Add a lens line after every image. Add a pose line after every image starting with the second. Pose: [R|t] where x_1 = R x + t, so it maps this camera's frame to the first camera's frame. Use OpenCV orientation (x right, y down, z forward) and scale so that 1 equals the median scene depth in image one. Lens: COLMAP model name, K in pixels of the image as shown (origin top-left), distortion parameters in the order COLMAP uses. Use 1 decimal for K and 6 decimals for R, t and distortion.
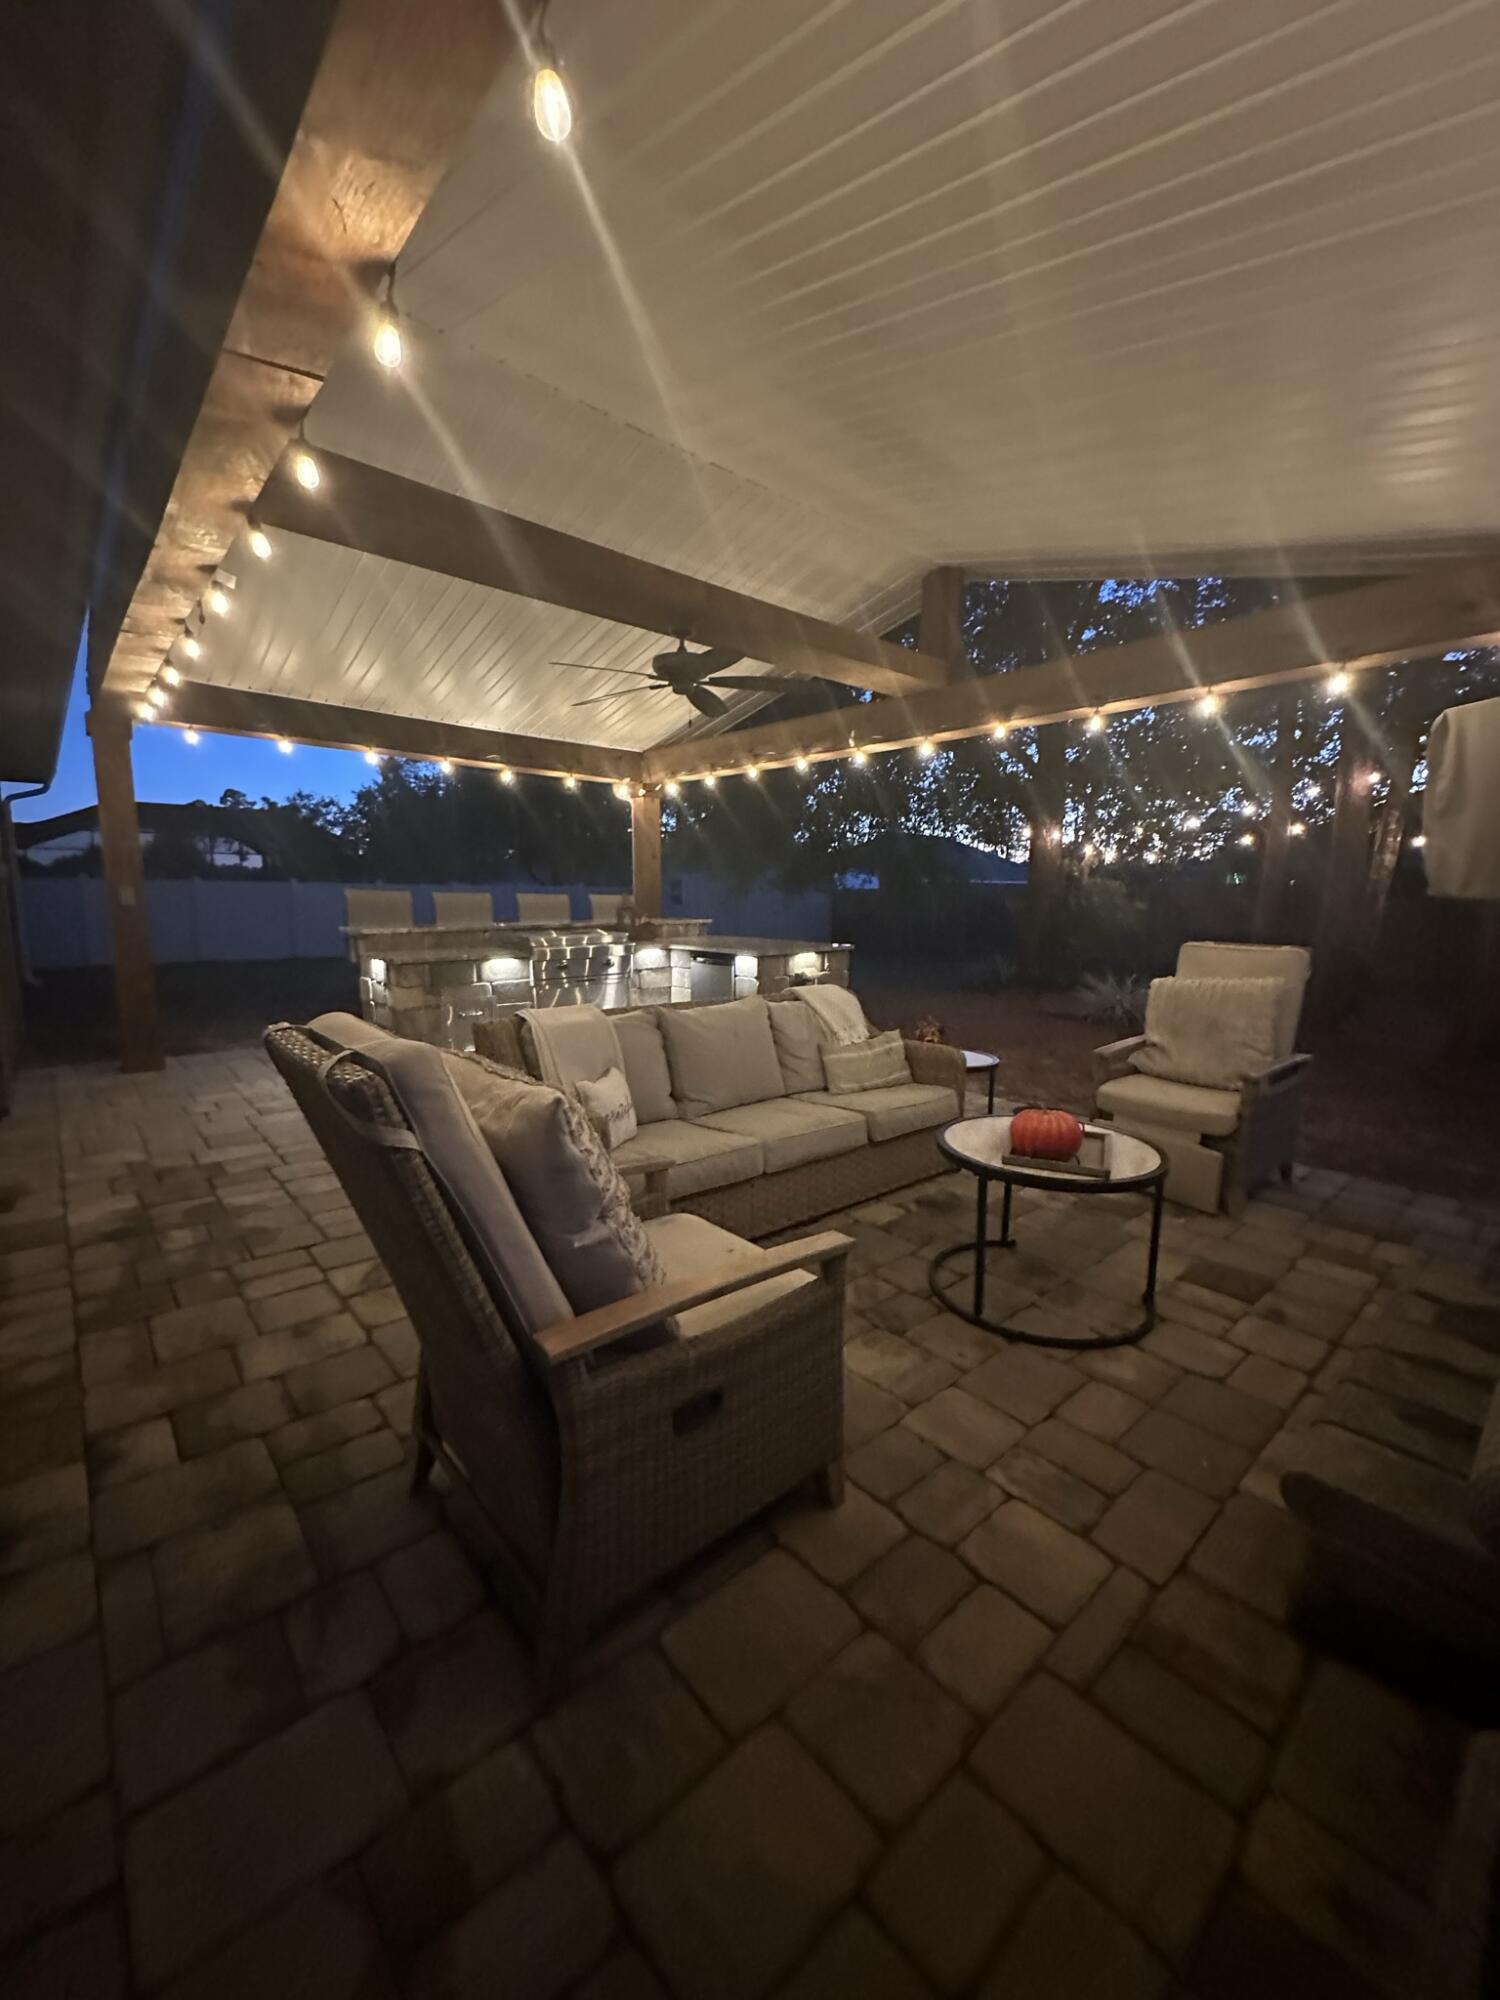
lens RADIAL K [[798.6, 0, 750.0], [0, 798.6, 1000.0], [0, 0, 1]] dist [-0.004470, -0.000117]
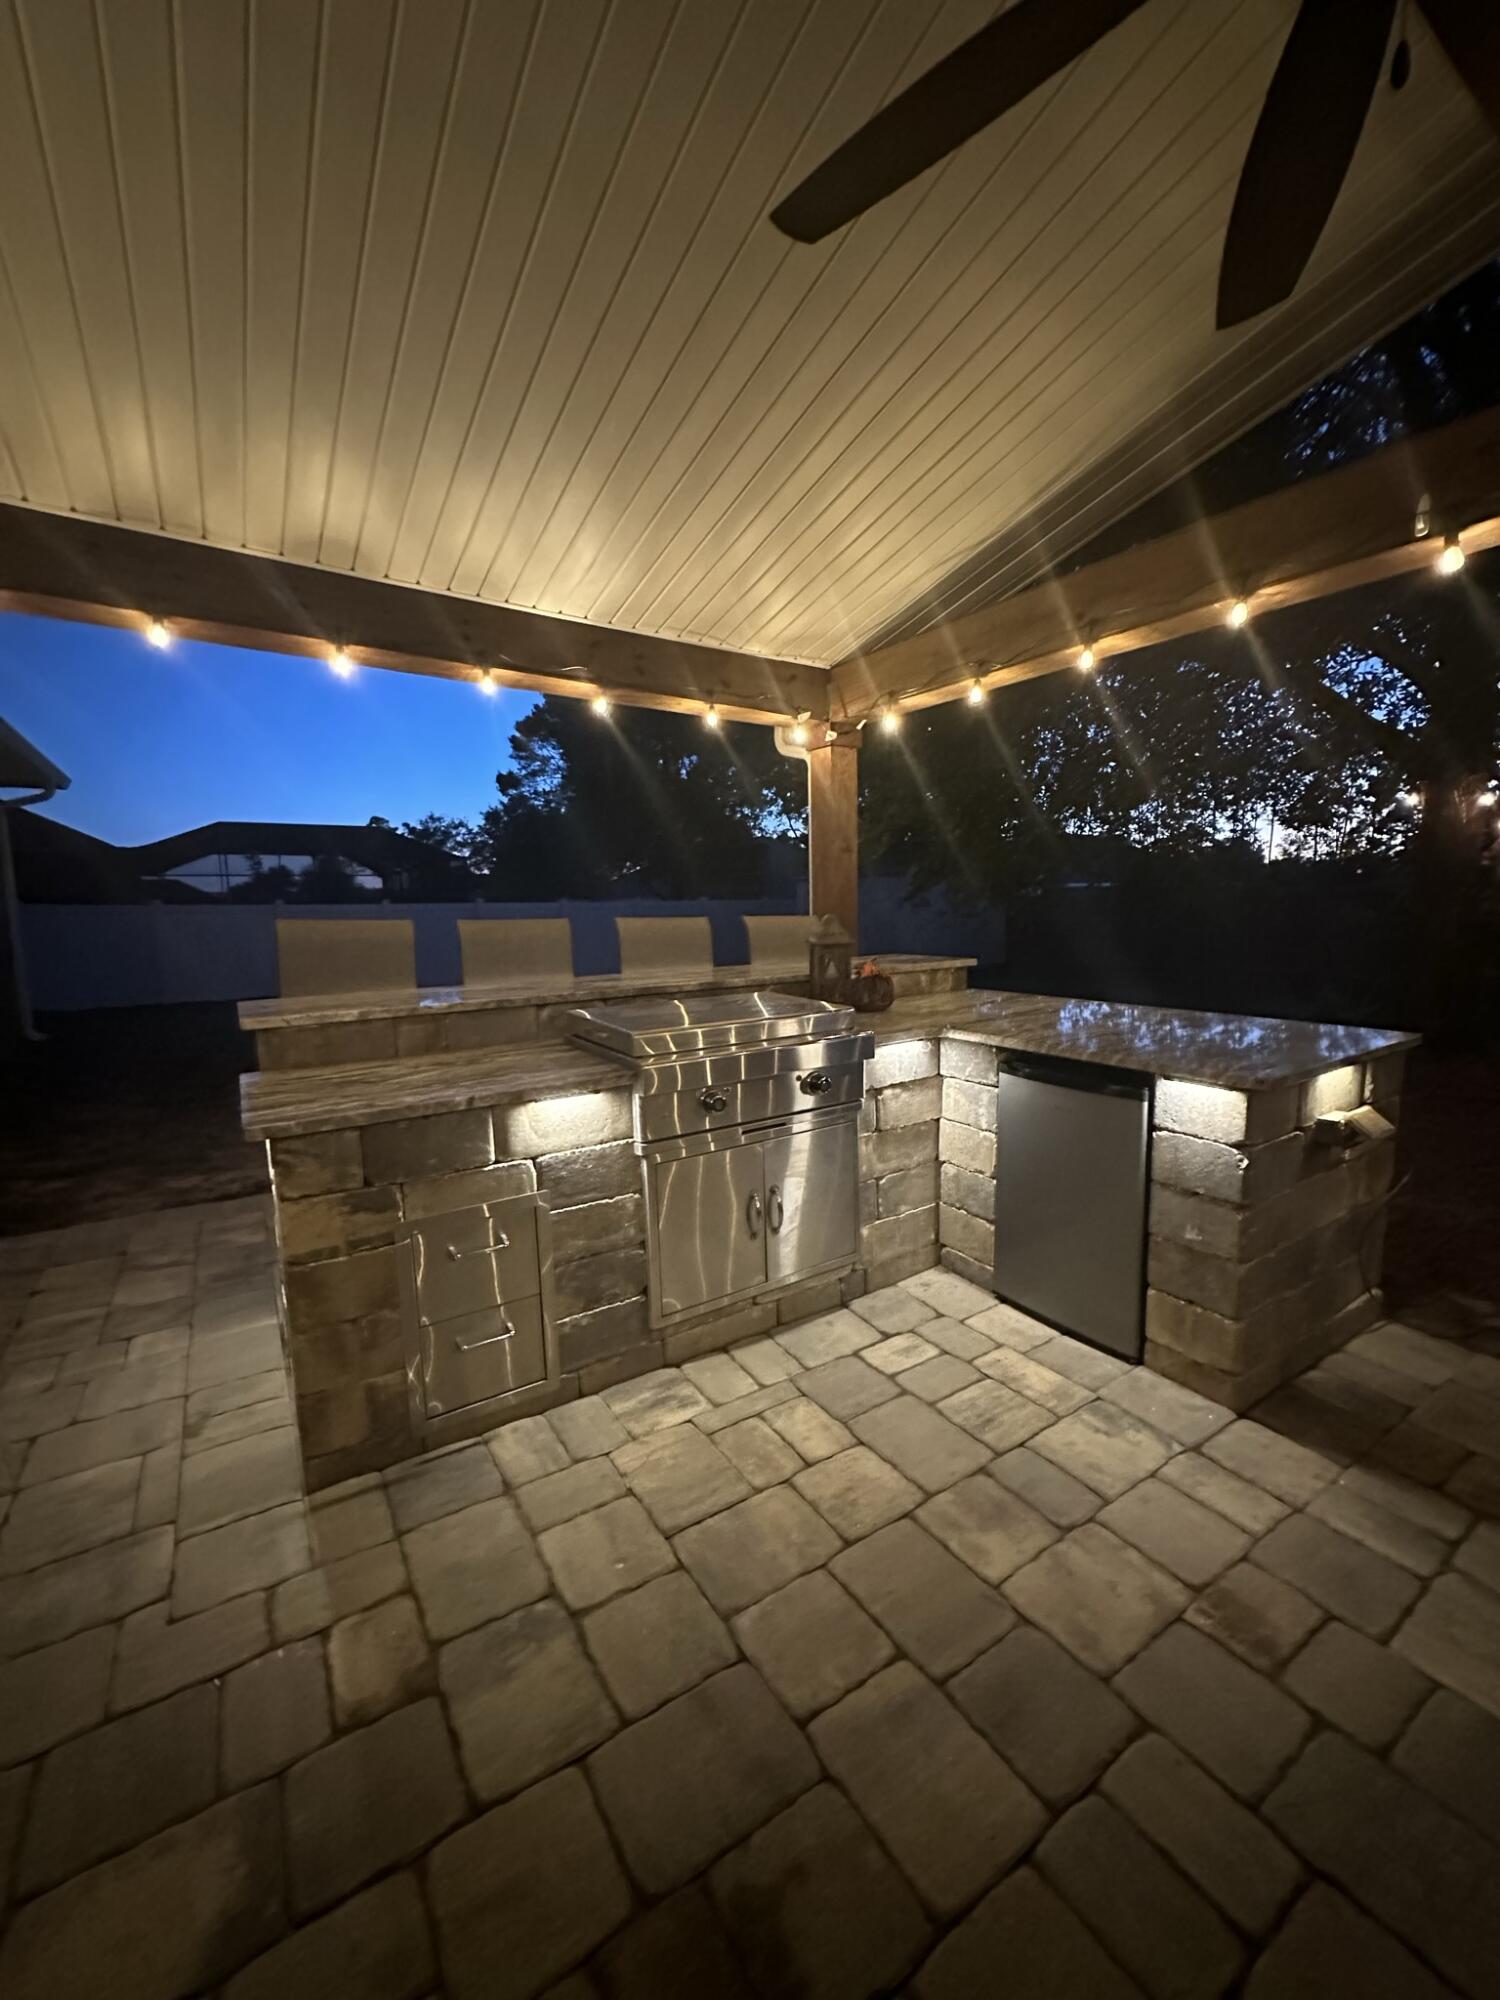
lens RADIAL K [[798.6, 0, 750.0], [0, 798.6, 1000.0], [0, 0, 1]] dist [-0.004470, -0.000117]
pose [[0.989528, -0.005074, -0.144250, -0.138727], [0.003043, 0.999893, -0.014294, -0.077591], [0.144307, 0.013705, 0.989438, 0.529801]]
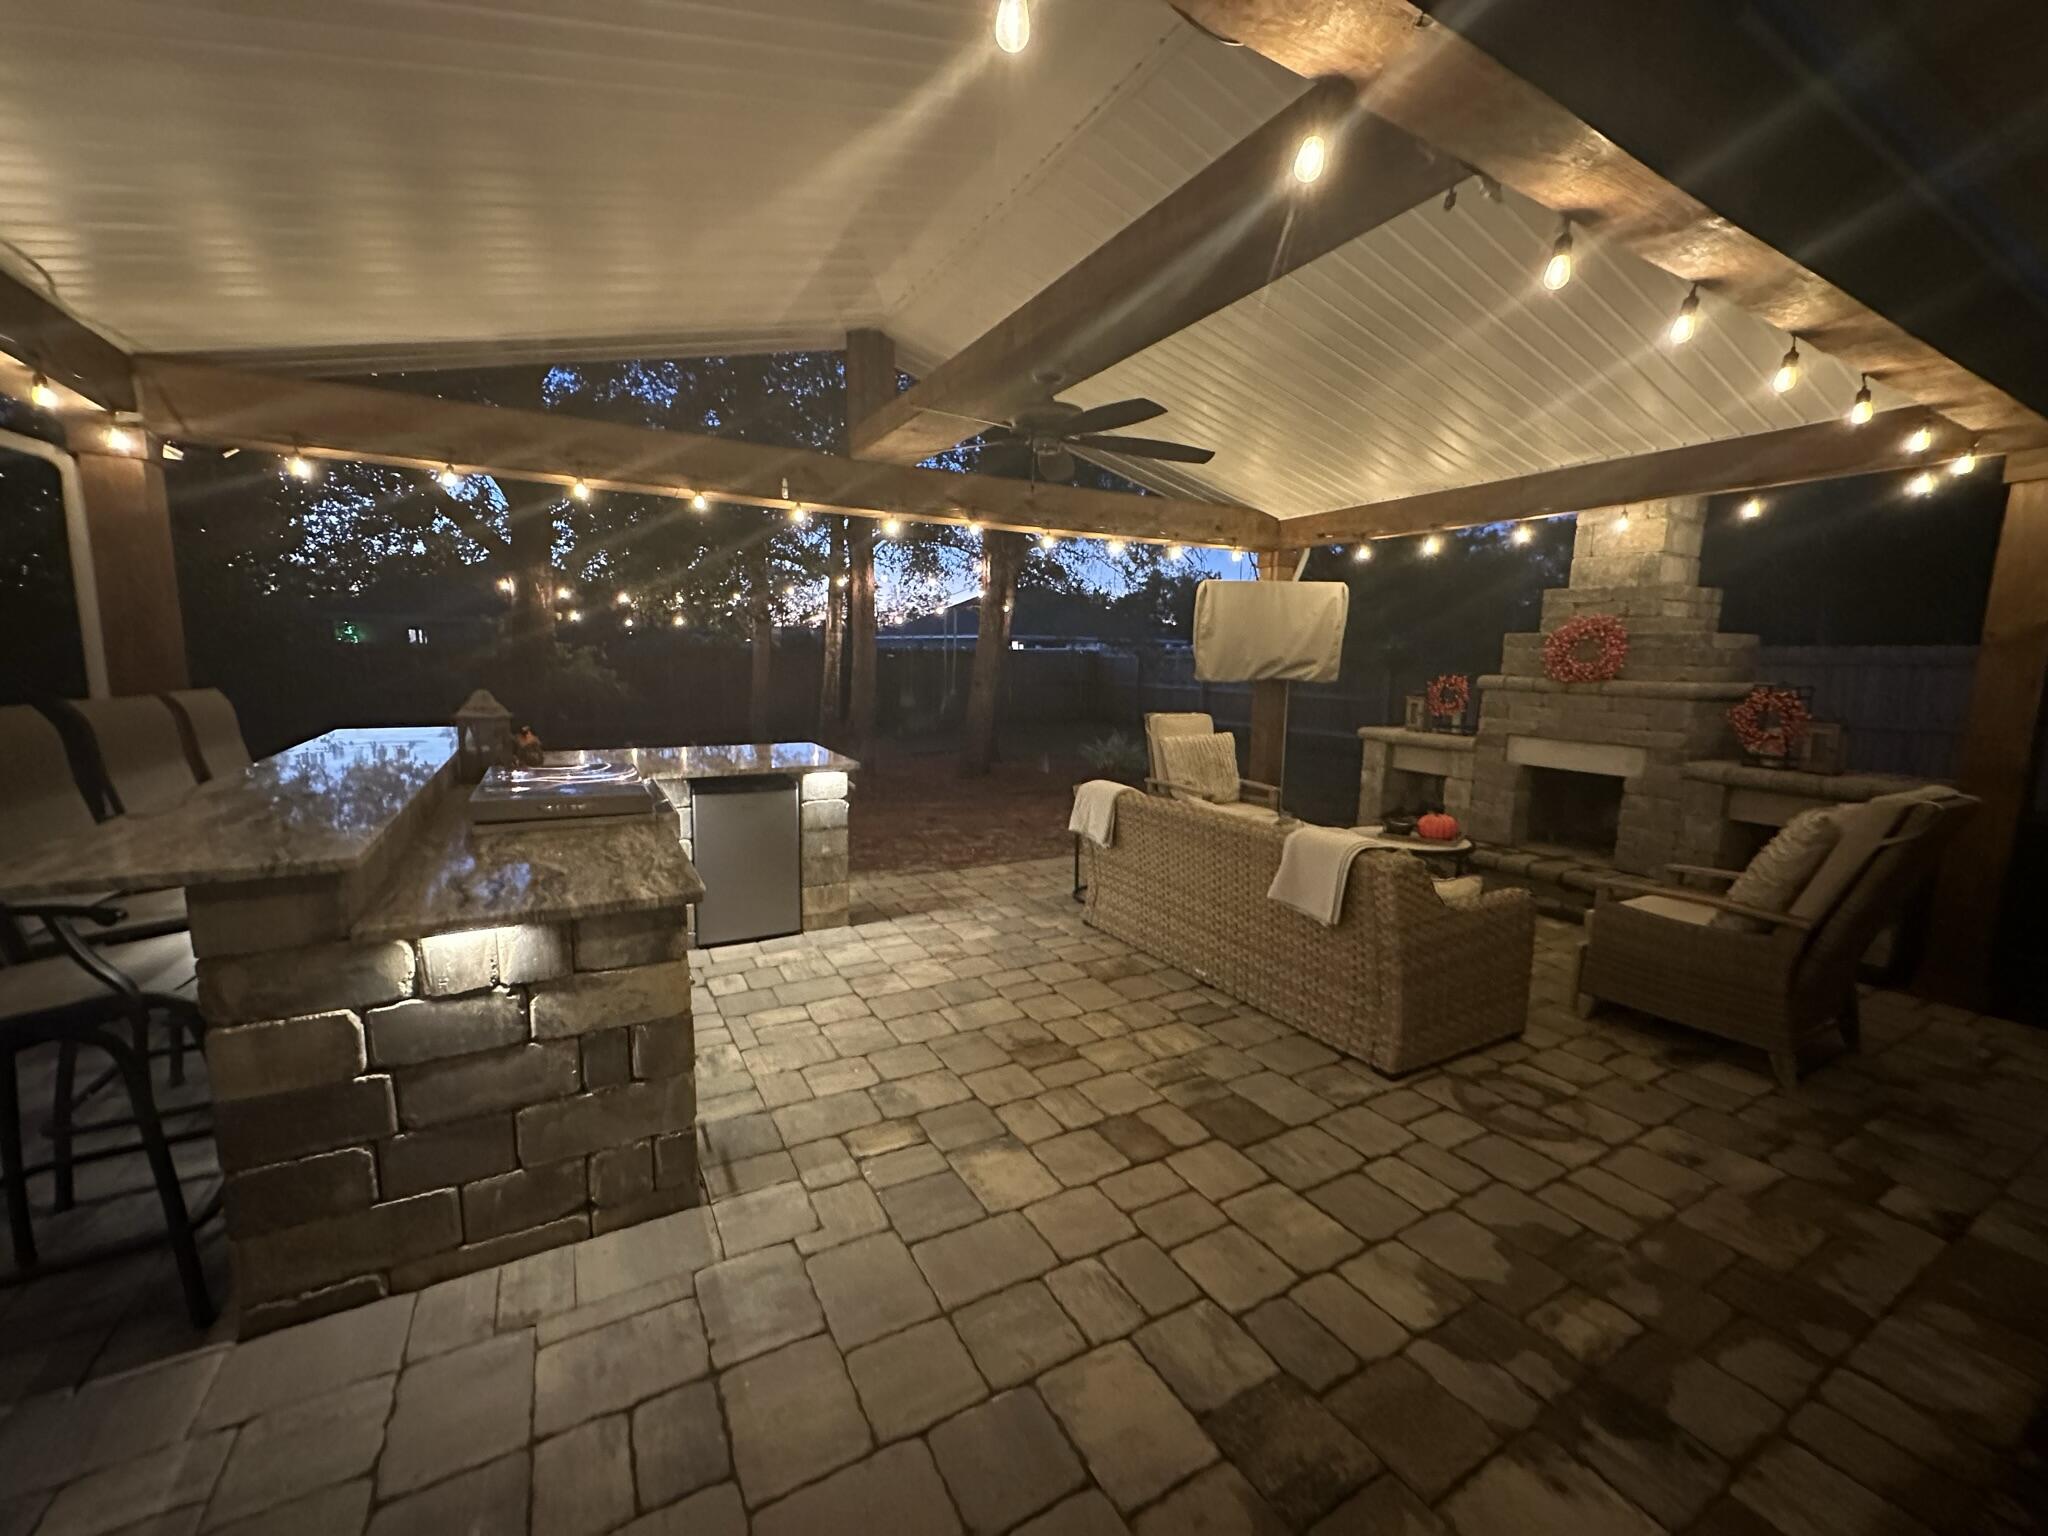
lens RADIAL K [[817.8, 0, 1024.0], [0, 817.8, 768.0], [0, 0, 1]] dist [-0.004470, -0.000117]
pose [[0.207391, -0.131888, 0.969327, -0.618888], [0.111617, 0.987590, 0.110492, -0.107469], [-0.971870, 0.085278, 0.219538, 0.572359]]
